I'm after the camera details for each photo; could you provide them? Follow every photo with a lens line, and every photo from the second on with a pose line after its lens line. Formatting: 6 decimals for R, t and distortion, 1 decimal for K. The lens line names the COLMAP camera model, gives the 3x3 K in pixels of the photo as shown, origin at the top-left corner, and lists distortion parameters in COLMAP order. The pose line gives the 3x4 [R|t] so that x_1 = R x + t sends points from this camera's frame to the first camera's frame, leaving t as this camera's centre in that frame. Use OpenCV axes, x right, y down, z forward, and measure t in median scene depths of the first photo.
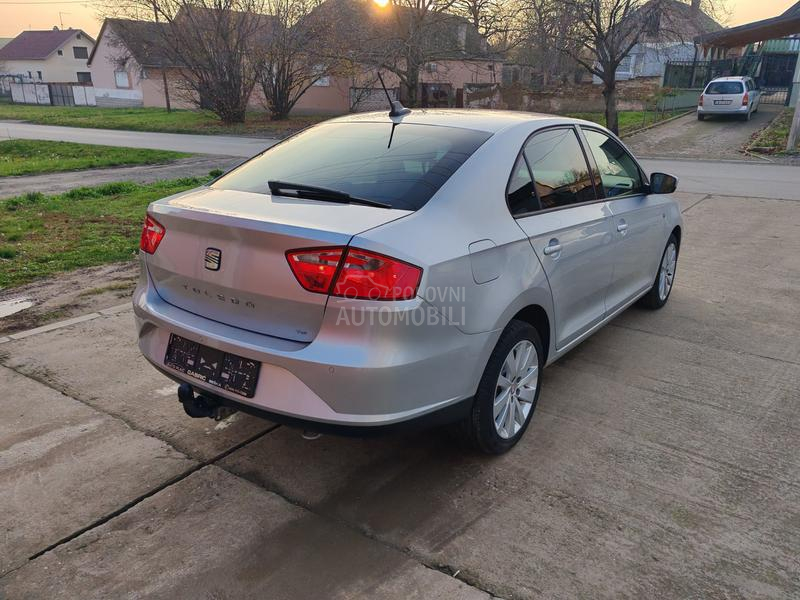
lens RADIAL K [[617.9, 0, 398.2], [0, 617.9, 303.4], [0, 0, 1]] dist [0.022209, -0.008409]
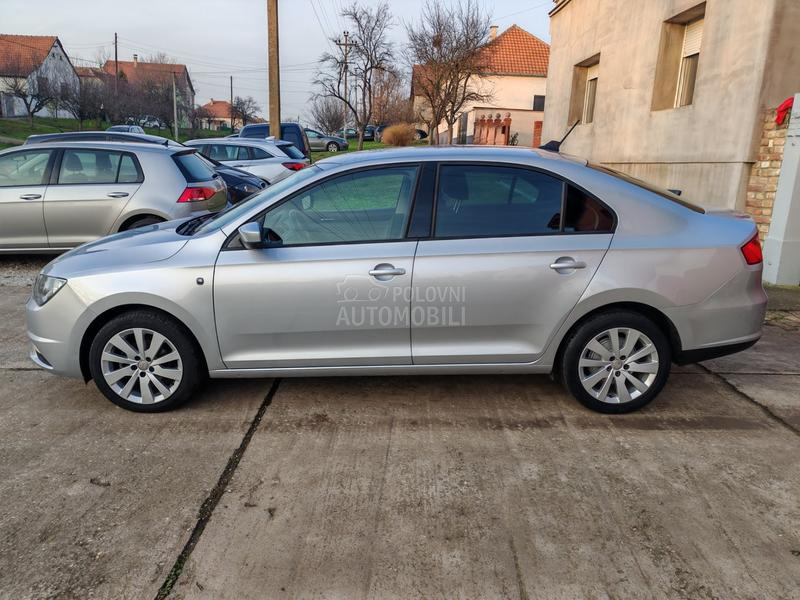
lens RADIAL K [[617.9, 0, 394.3], [0, 617.9, 302.8], [0, 0, 1]] dist [0.022209, -0.008409]
pose [[-0.600403, -0.218345, 0.769312, -0.909931], [0.229975, 0.874224, 0.427603, -0.686689], [-0.765916, 0.433657, -0.474673, 2.100554]]
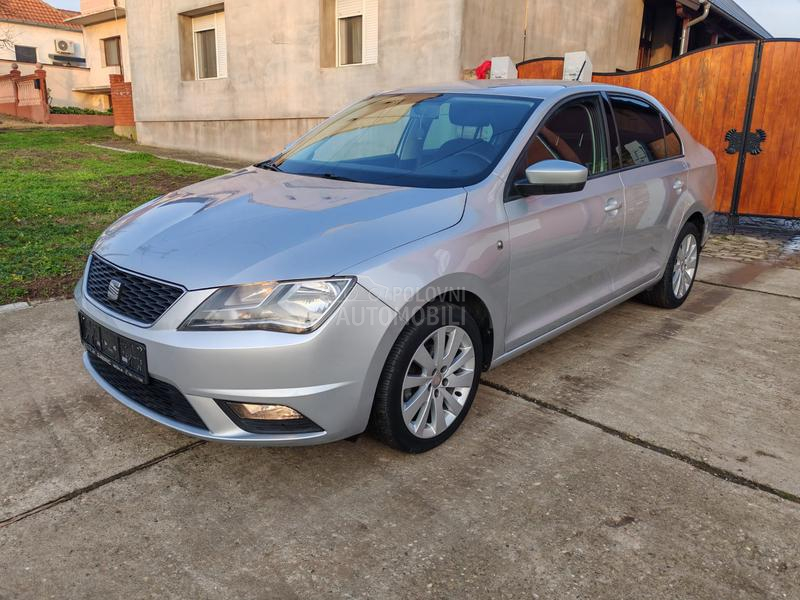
lens RADIAL K [[617.9, 0, 398.1], [0, 617.9, 300.7], [0, 0, 1]] dist [0.022209, -0.008409]
pose [[-0.993783, -0.059714, 0.093962, 0.239203], [0.003975, 0.824415, 0.565972, -0.736093], [-0.111260, 0.562827, -0.819053, 2.572216]]
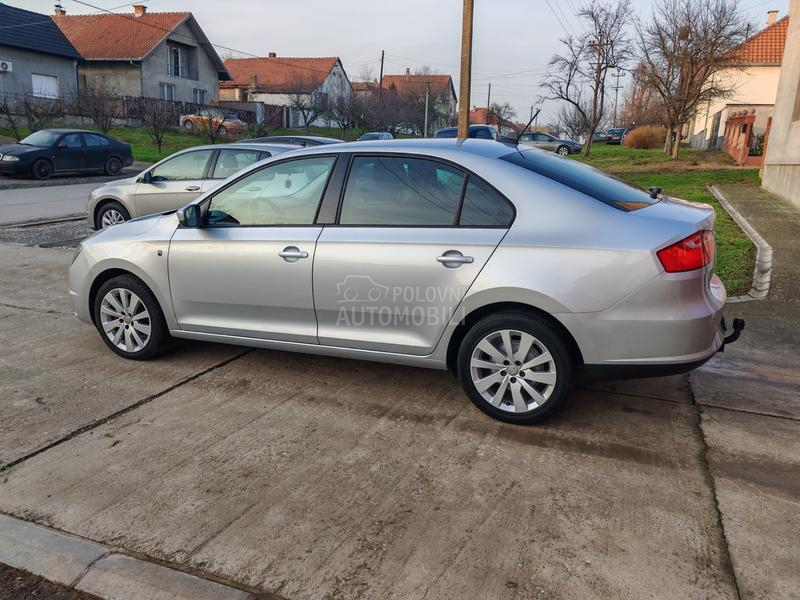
lens RADIAL K [[617.9, 0, 399.1], [0, 617.9, 295.0], [0, 0, 1]] dist [0.022209, -0.008409]
pose [[-0.238643, -0.240120, 0.940953, -1.234172], [0.293910, 0.905646, 0.305651, -0.494940], [-0.925563, 0.349497, -0.145552, 1.563535]]
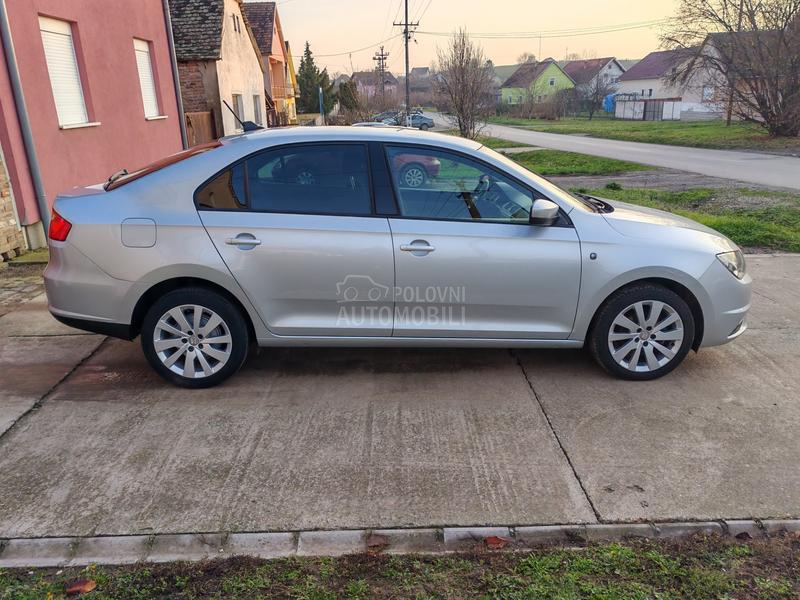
lens RADIAL K [[617.9, 0, 399.4], [0, 617.9, 301.8], [0, 0, 1]] dist [0.022209, -0.008409]
pose [[0.616701, 0.213964, -0.757562, 1.337300], [-0.230966, 0.969179, 0.085713, -0.143922], [0.752552, 0.122112, 0.647112, 0.449945]]
